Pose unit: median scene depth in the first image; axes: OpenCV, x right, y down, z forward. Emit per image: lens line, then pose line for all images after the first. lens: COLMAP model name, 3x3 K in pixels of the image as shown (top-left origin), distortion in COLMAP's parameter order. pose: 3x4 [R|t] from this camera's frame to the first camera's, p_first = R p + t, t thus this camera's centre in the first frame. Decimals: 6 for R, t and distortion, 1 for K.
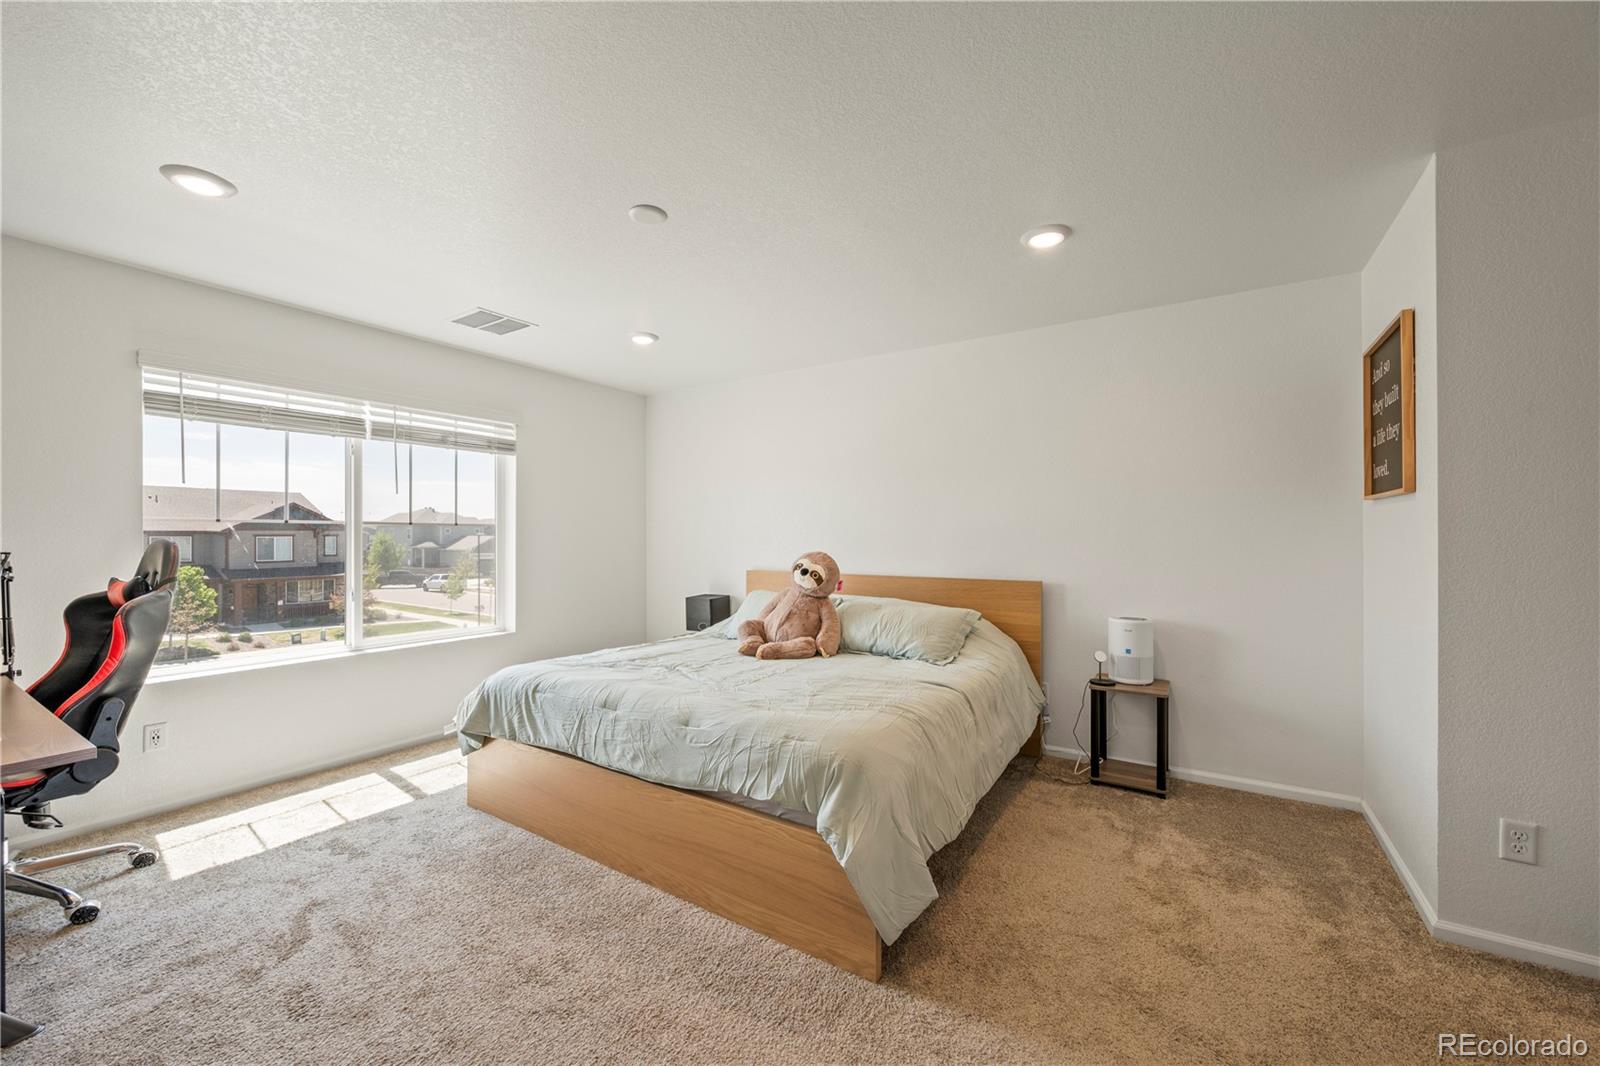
lens RADIAL K [[635.0, 0, 802.1], [0, 635.0, 534.5], [0, 0, 1]] dist [-0.002566, 0.000153]
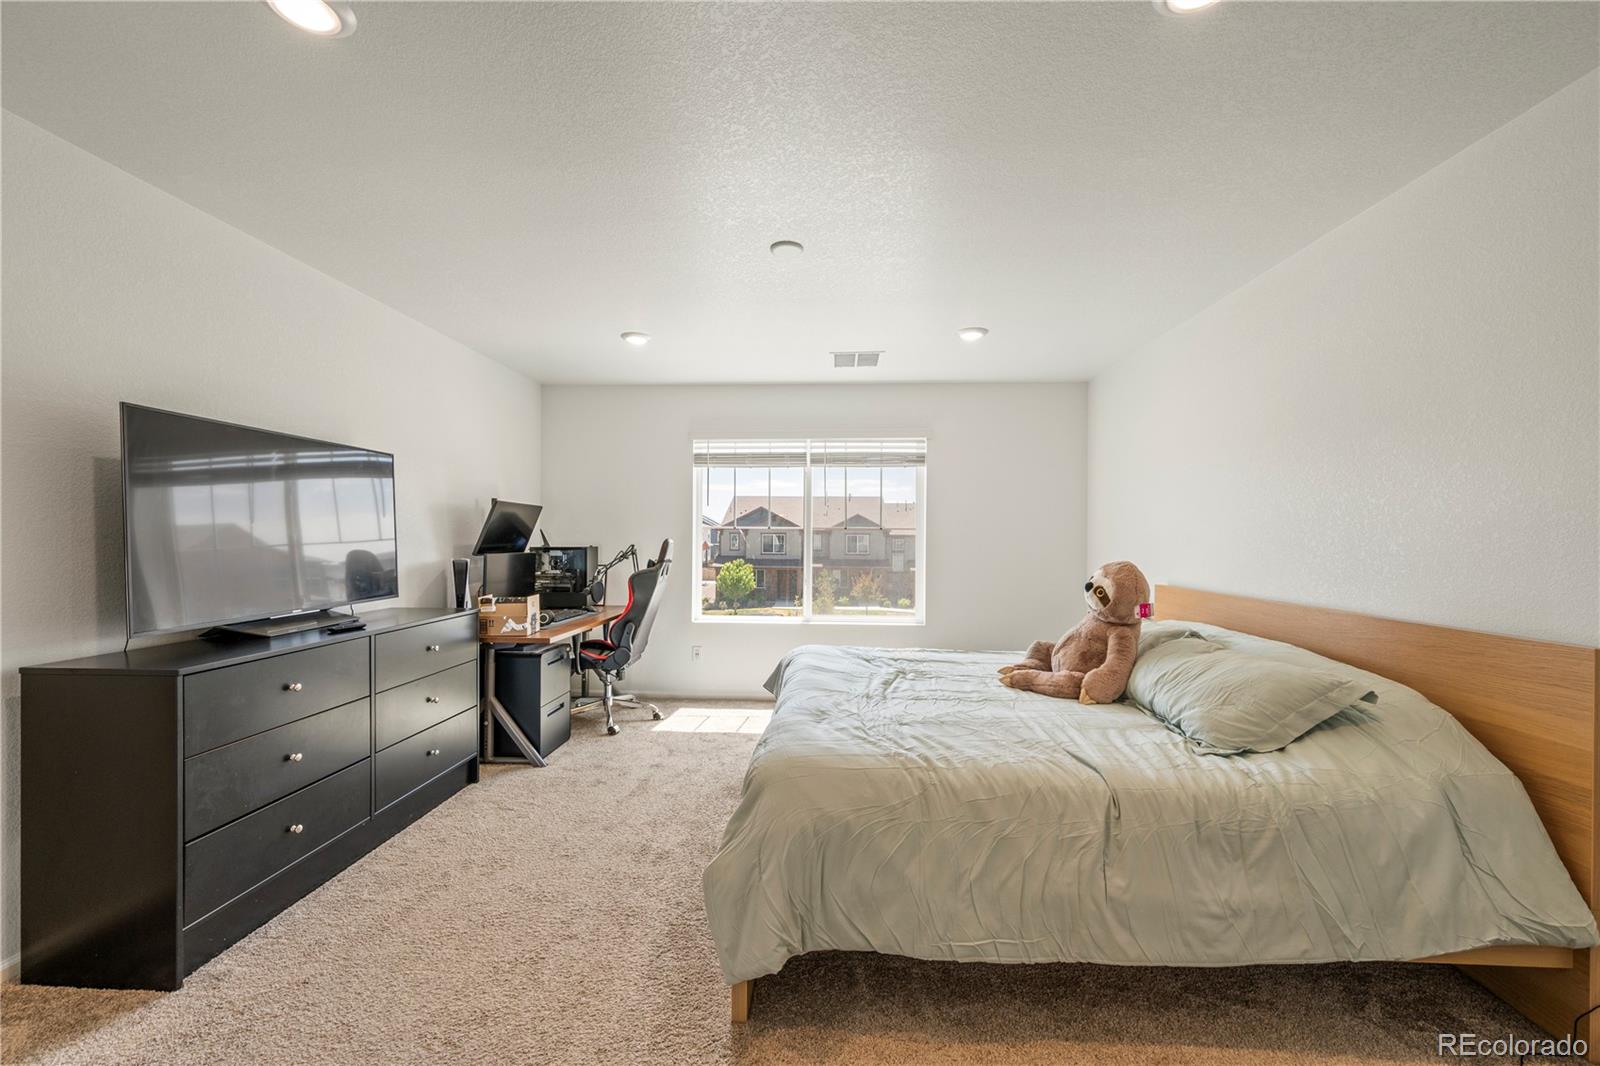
lens RADIAL K [[635.0, 0, 796.0], [0, 635.0, 535.7], [0, 0, 1]] dist [-0.002566, 0.000153]
pose [[0.480768, 0.000374, -0.876848, 0.507270], [-0.005432, 0.999982, -0.002552, 0.001024], [0.876831, 0.005990, 0.480762, 0.329951]]
